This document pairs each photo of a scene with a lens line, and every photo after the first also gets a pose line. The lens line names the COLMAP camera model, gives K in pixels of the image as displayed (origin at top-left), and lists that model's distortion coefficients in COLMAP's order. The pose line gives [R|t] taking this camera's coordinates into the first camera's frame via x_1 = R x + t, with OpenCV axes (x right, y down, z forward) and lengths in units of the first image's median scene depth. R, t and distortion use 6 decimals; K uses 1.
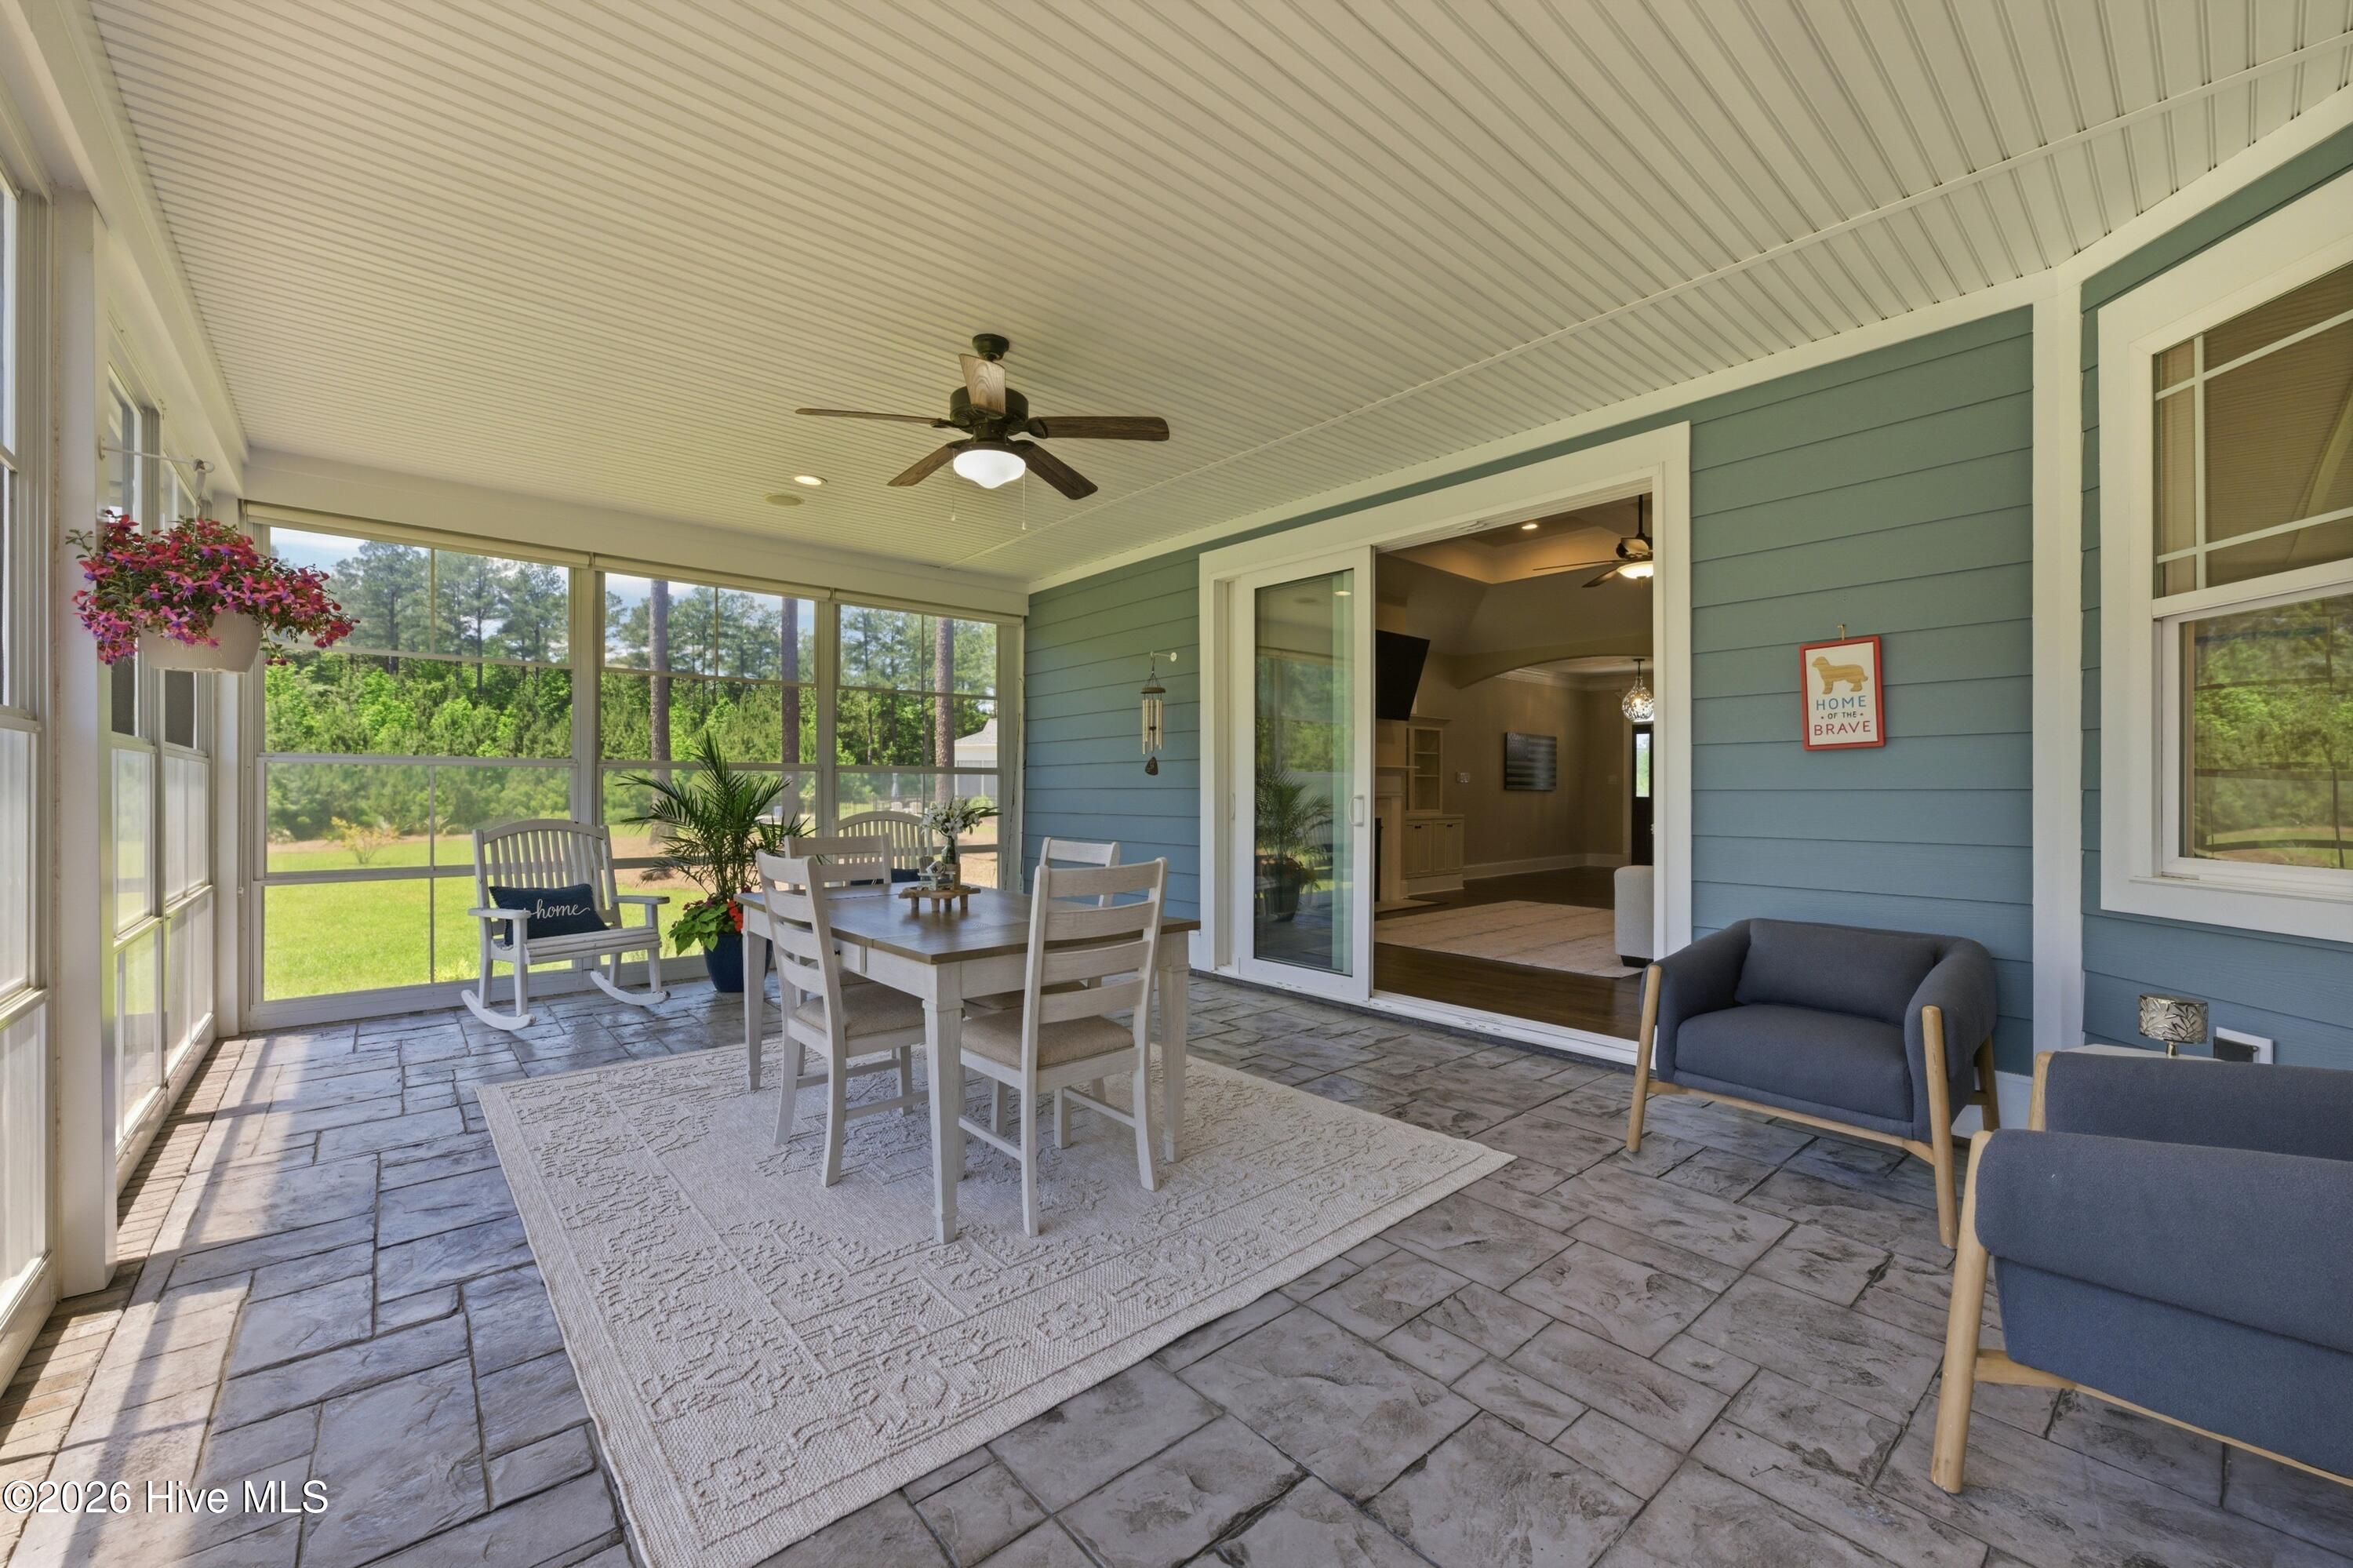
lens RADIAL K [[938.3, 0, 1178.2], [0, 938.3, 786.0], [0, 0, 1]] dist [0.000017, 0.000106]
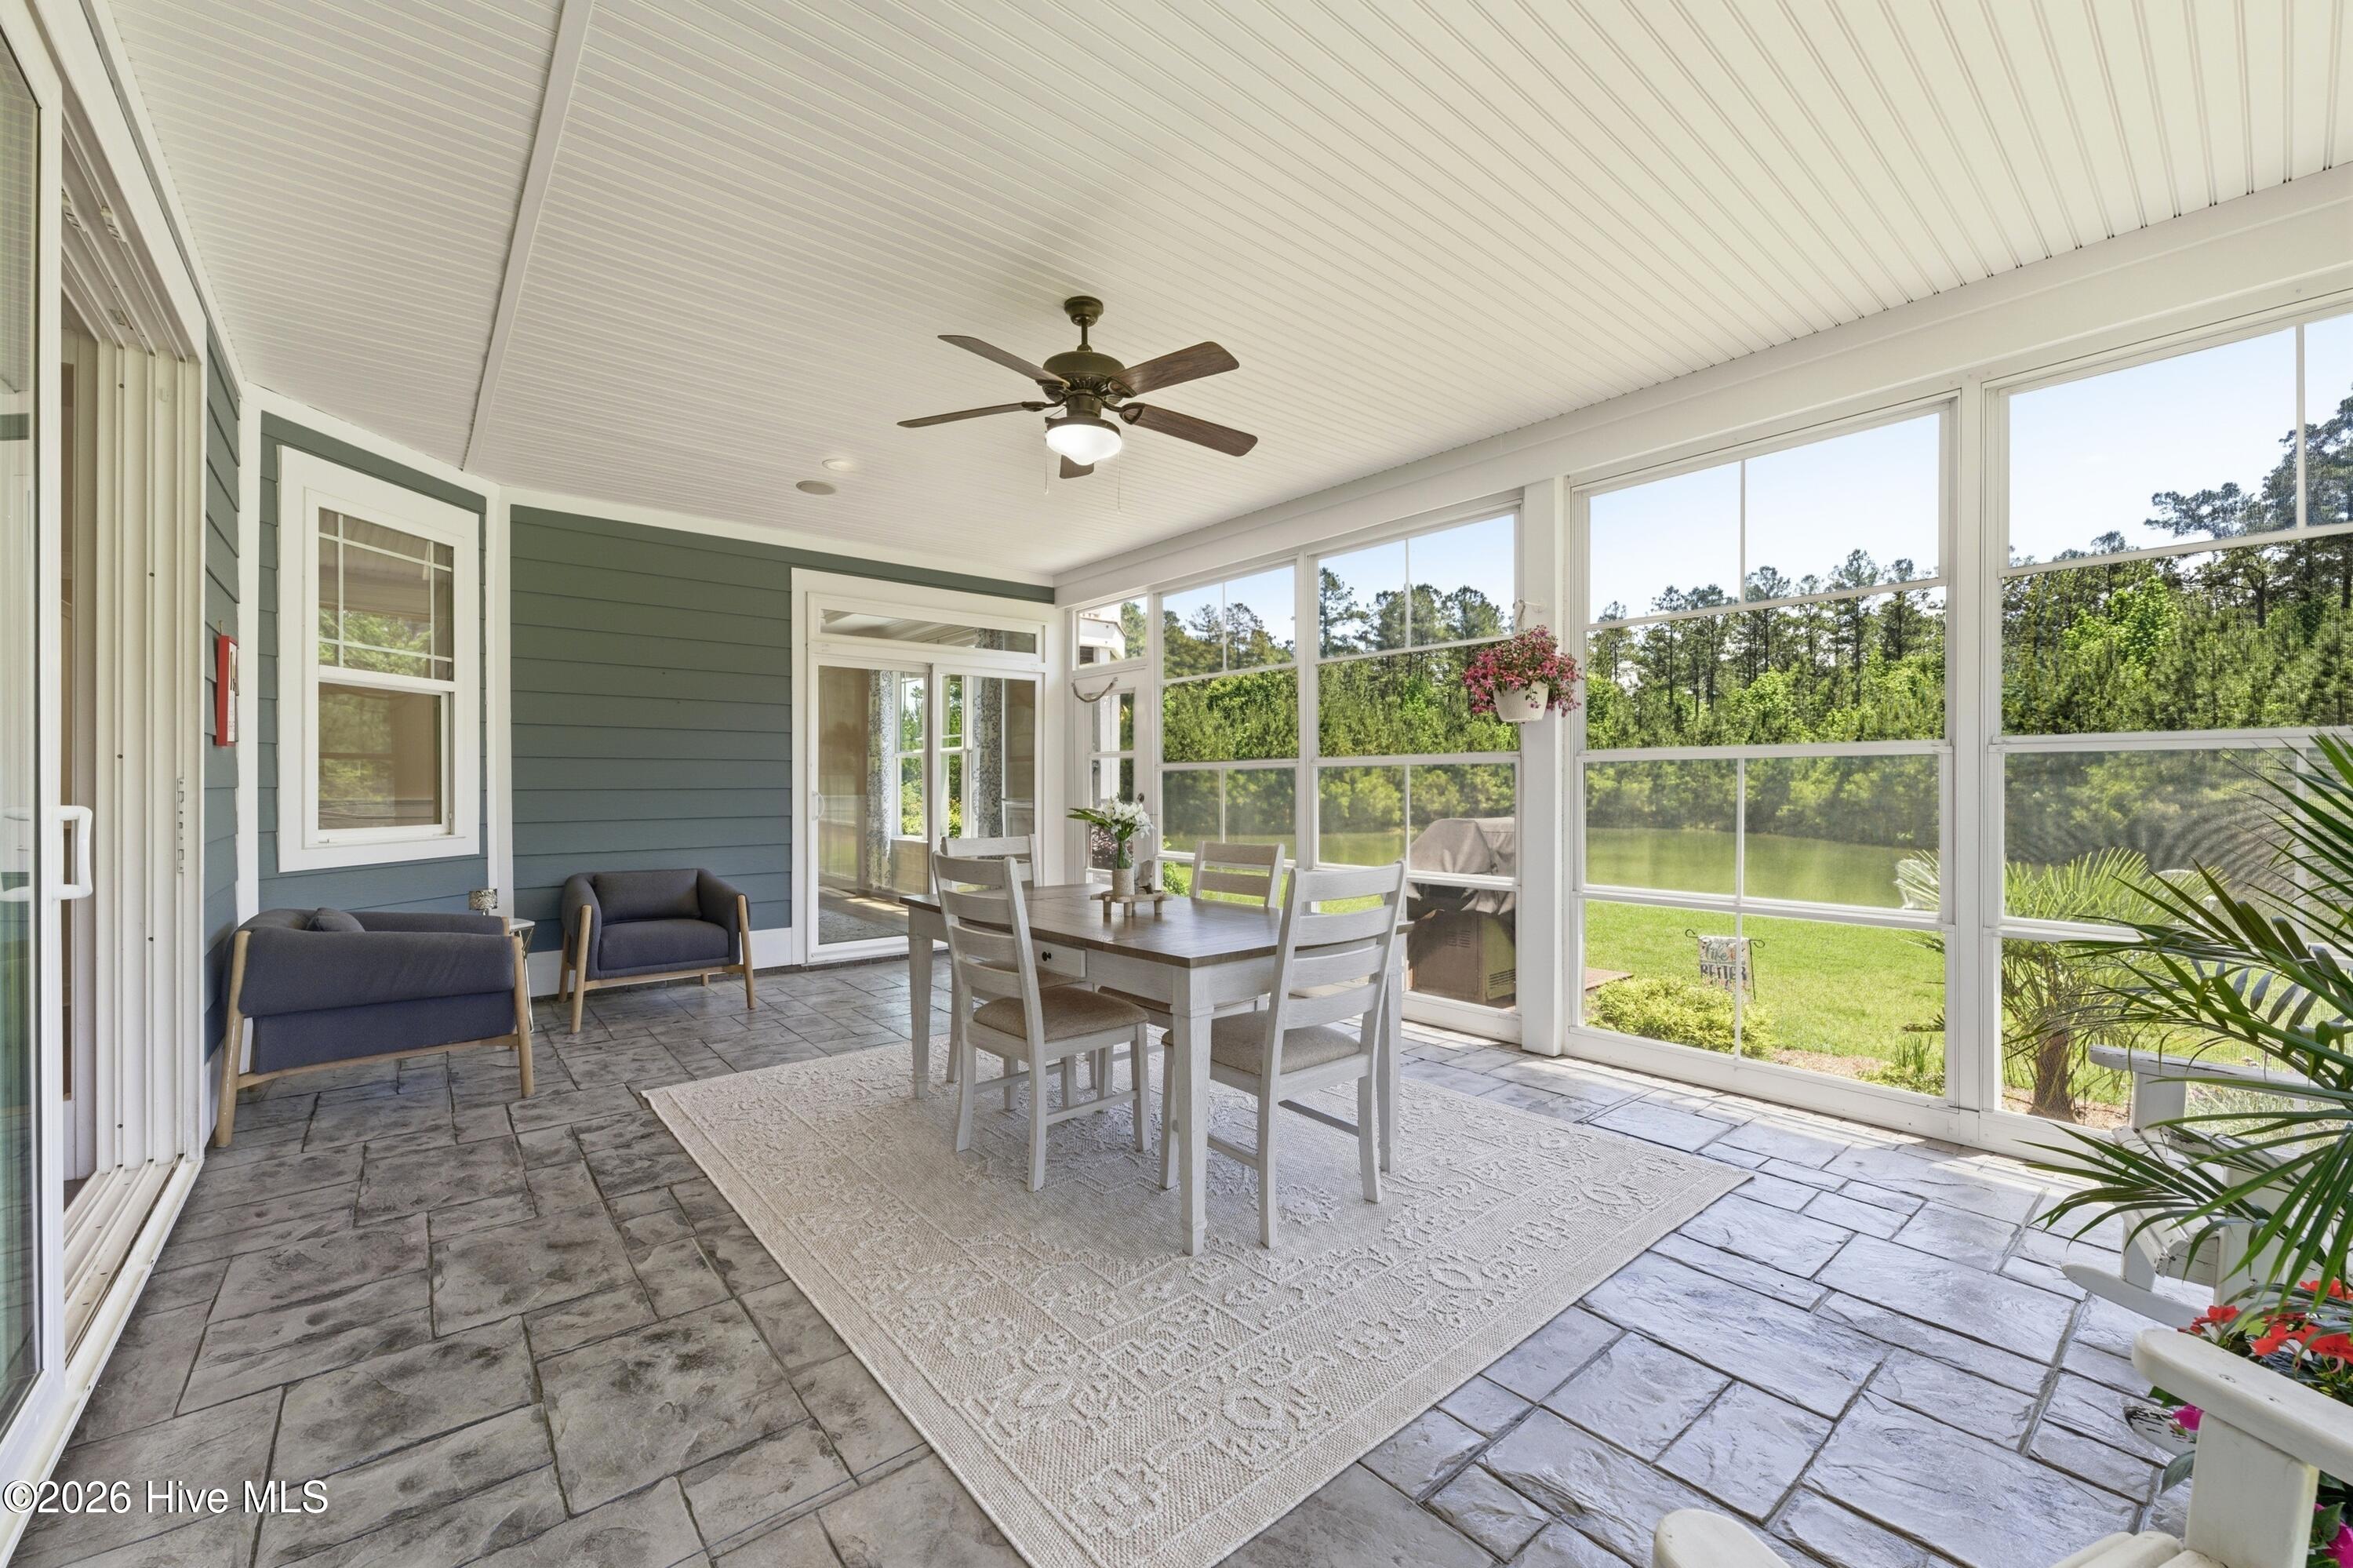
lens RADIAL K [[938.3, 0, 1181.3], [0, 938.3, 784.7], [0, 0, 1]] dist [0.000017, 0.000106]
pose [[-0.999896, -0.001856, 0.014313, -0.311581], [-0.001880, 0.999997, -0.001719, 0.000163], [-0.014310, -0.001745, -0.999896, 1.936534]]
